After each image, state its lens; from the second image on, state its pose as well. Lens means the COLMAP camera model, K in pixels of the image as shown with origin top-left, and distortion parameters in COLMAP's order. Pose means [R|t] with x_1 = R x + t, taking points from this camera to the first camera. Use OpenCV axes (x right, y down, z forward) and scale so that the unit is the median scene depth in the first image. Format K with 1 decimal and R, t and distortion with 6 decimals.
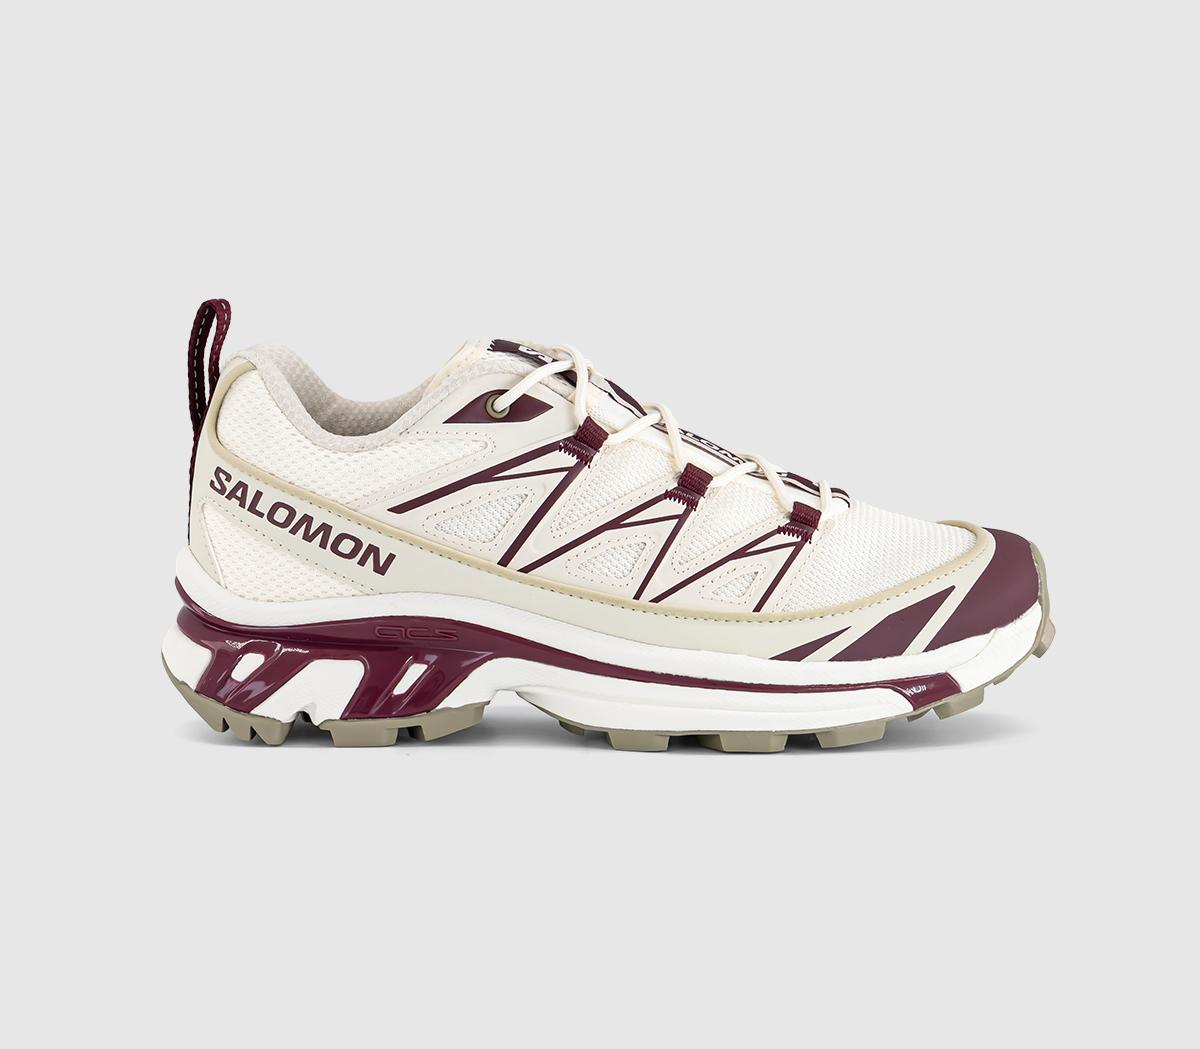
lens RADIAL K [[2000.3, 0, 600.0], [0, 2000.3, 524.5], [0, 0, 1]] dist [0.006372, 0.050826]
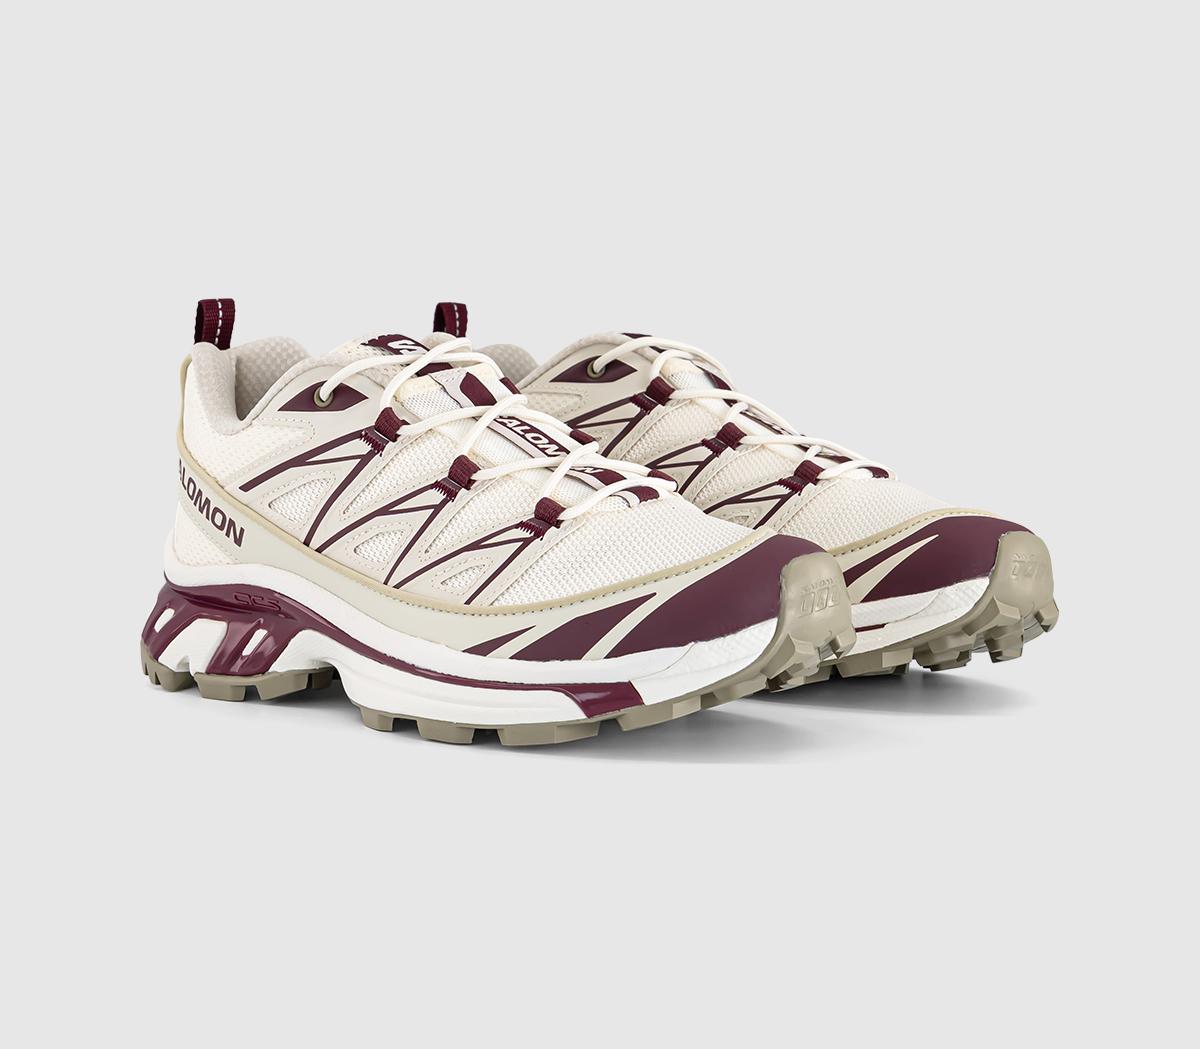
lens RADIAL K [[2000.3, 0, 600.0], [0, 2000.3, 524.5], [0, 0, 1]] dist [0.006372, 0.050826]
pose [[0.837086, 0.052820, -0.544516, 0.678518], [-0.043127, 0.998602, 0.030569, -0.030202], [0.545369, -0.002106, 0.838193, 0.187526]]
